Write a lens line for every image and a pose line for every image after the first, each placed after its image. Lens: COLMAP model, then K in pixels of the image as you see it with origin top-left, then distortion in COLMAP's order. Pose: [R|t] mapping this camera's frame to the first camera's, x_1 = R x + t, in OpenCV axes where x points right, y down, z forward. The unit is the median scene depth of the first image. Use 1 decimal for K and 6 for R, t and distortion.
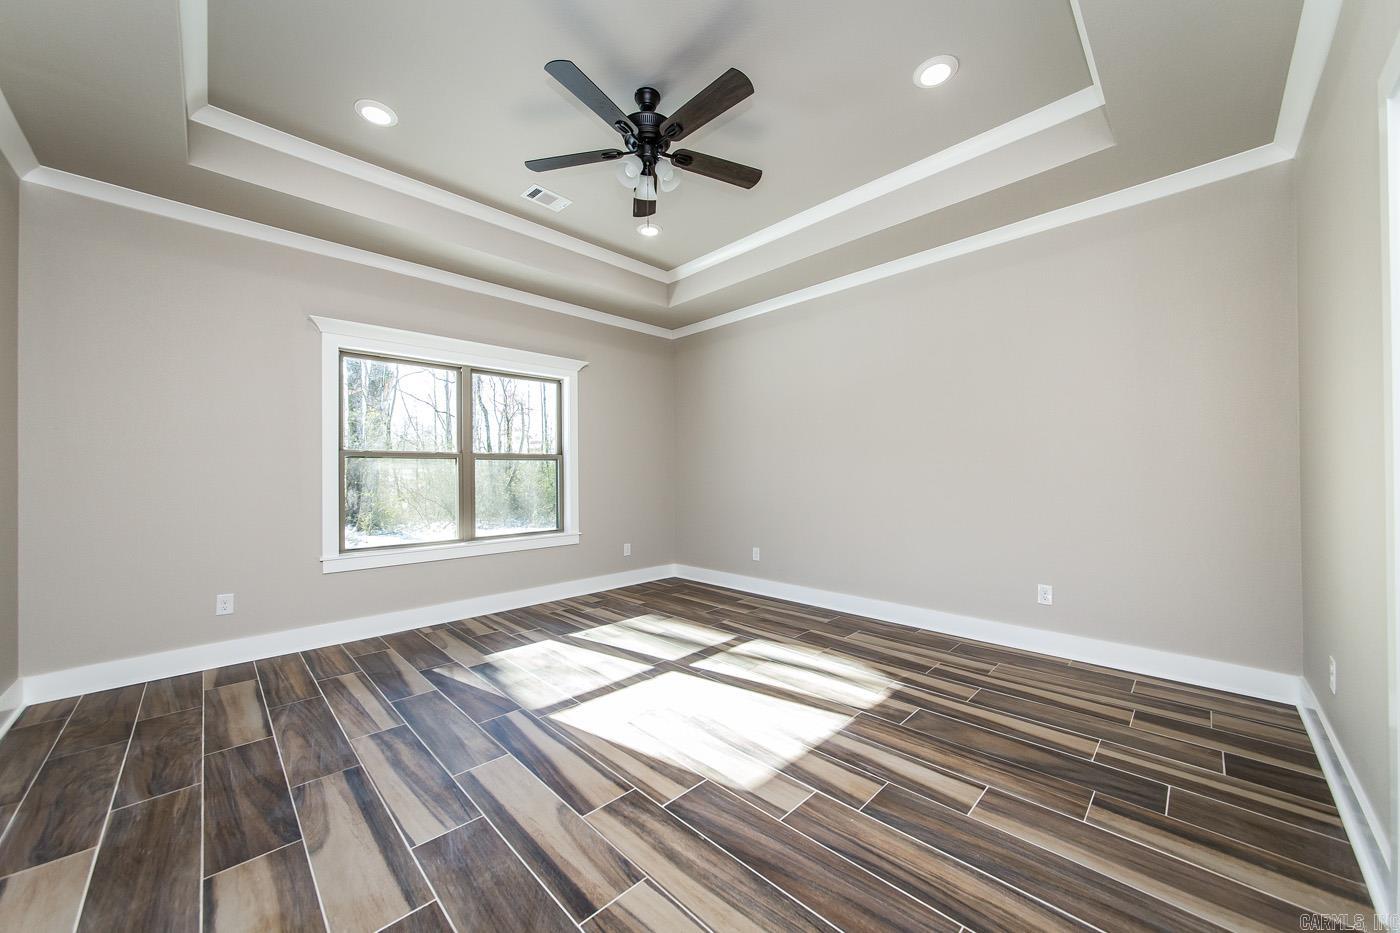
lens RADIAL K [[501.1, 0, 699.3], [0, 501.1, 469.7], [0, 0, 1]] dist [-0.001699, 0.001234]
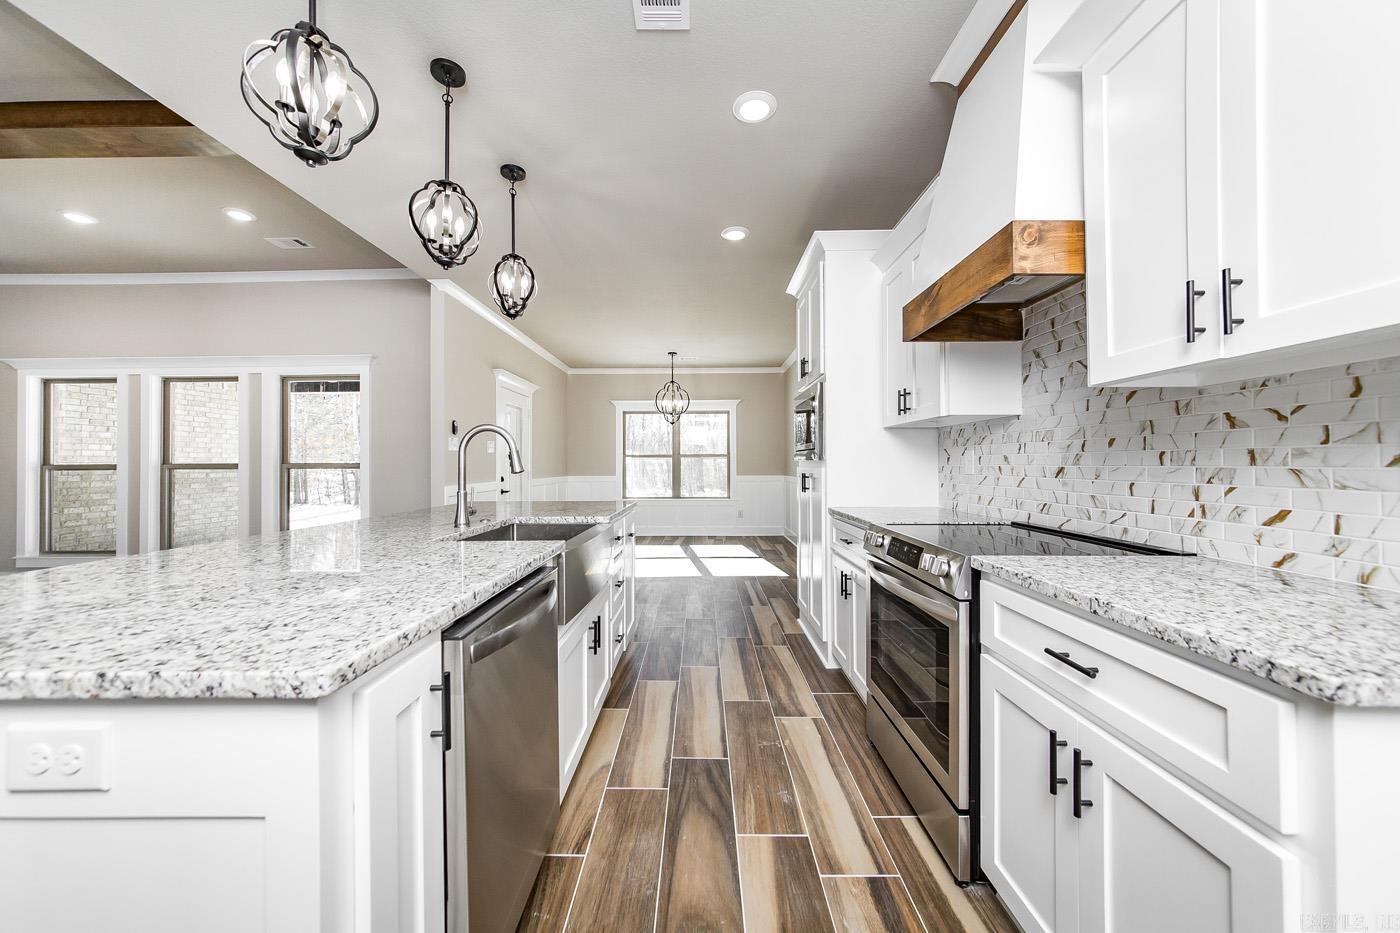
lens RADIAL K [[501.1, 0, 700.1], [0, 501.1, 461.1], [0, 0, 1]] dist [-0.001699, 0.001234]
pose [[0.704583, 0.003749, -0.709611, 1.005450], [-0.000799, 0.999990, 0.004489, -0.013783], [0.709621, -0.002596, 0.704579, -0.345731]]
